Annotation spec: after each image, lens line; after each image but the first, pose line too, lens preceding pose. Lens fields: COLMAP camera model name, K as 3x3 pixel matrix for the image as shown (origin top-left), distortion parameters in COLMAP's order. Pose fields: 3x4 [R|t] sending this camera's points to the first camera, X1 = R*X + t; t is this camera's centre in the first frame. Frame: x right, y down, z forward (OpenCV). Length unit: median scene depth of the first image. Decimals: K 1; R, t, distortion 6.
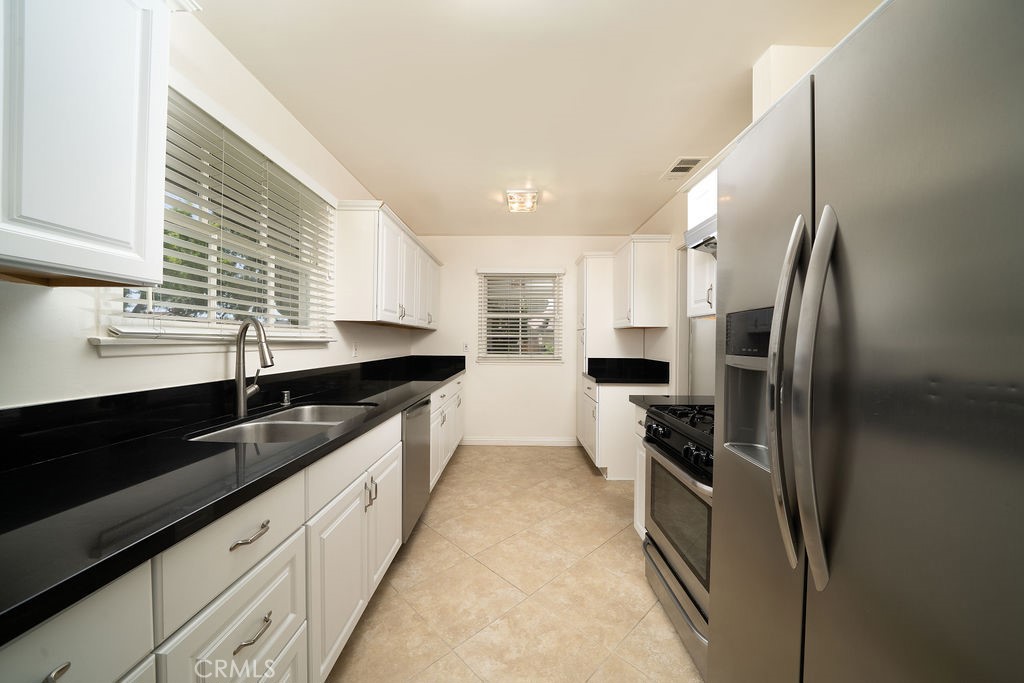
lens RADIAL K [[363.9, 0, 509.0], [0, 363.9, 340.7], [0, 0, 1]] dist [-0.019380, 0.000006]
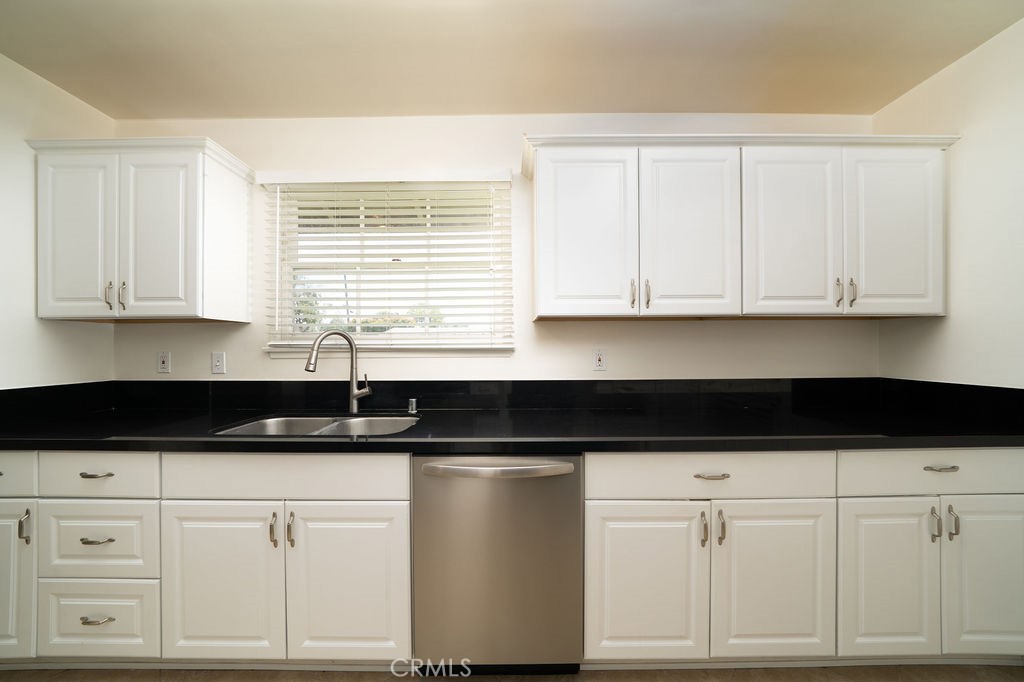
lens RADIAL K [[357.8, 0, 510.3], [0, 357.8, 345.1], [0, 0, 1]] dist [-0.028858, 0.005538]
pose [[0.021810, -0.008477, -0.999726, 0.370602], [0.008347, 0.999931, -0.008297, 0.002209], [0.999727, -0.008164, 0.021879, 1.252281]]
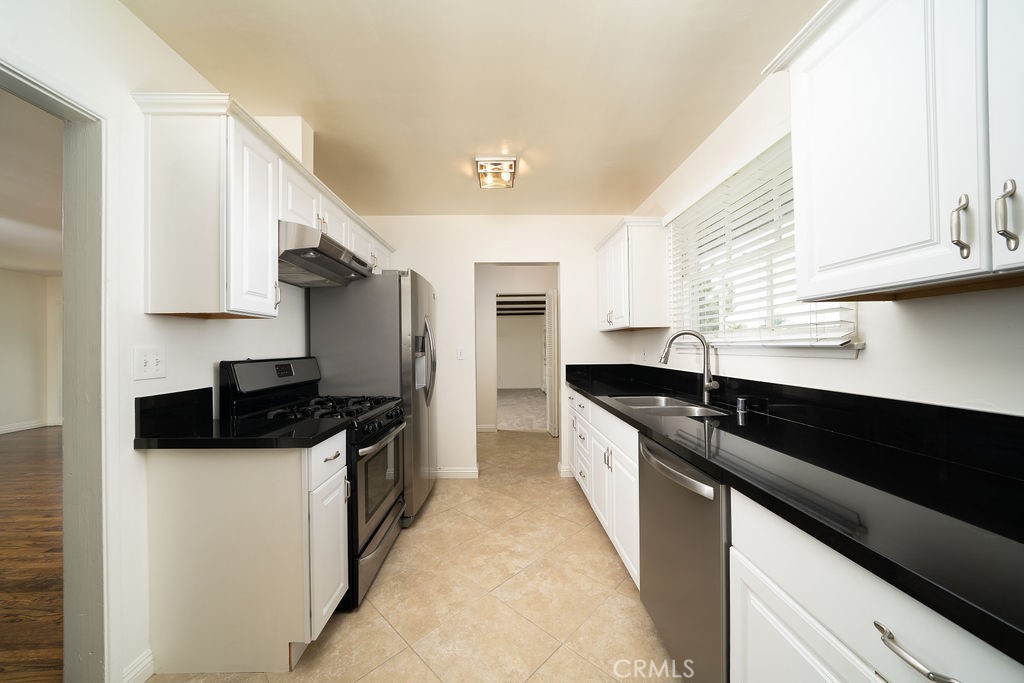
lens RADIAL K [[357.8, 0, 510.3], [0, 357.8, 345.6], [0, 0, 1]] dist [-0.028858, 0.005538]
pose [[-0.999071, 0.005114, -0.042787, 0.032644], [0.005359, 0.999970, -0.005607, 0.002013], [0.042757, -0.005831, -0.999068, 1.916880]]
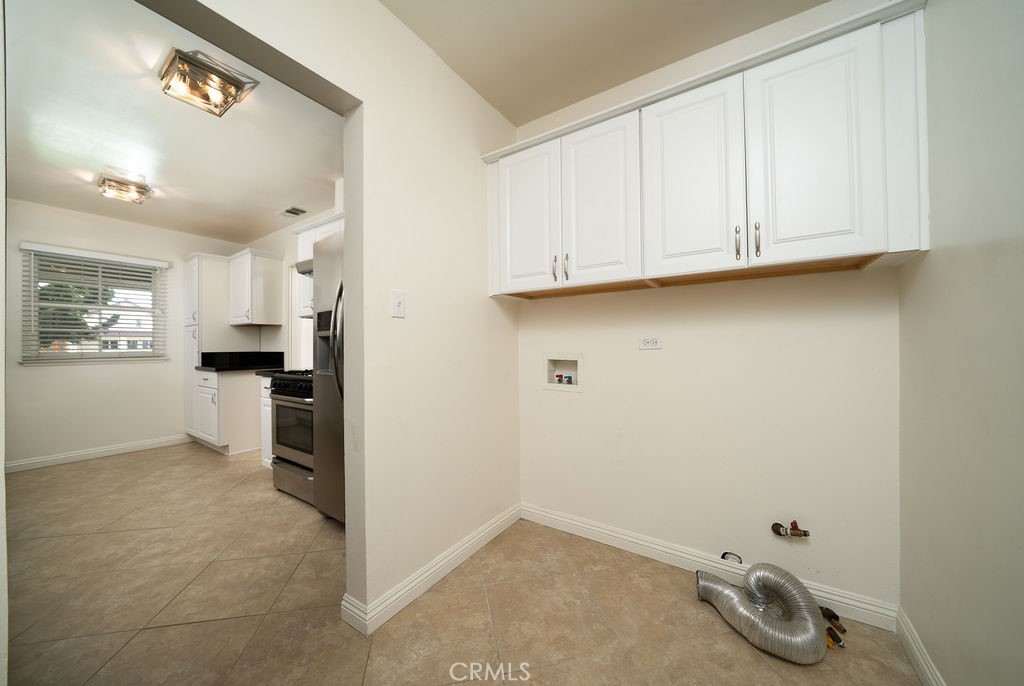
lens RADIAL K [[357.8, 0, 510.3], [0, 357.8, 347.1], [0, 0, 1]] dist [-0.028858, 0.005538]
pose [[0.541490, -0.012385, 0.840616, -0.317724], [0.011130, 0.999909, 0.007563, 0.069929], [-0.840633, 0.005261, 0.541579, -0.638327]]
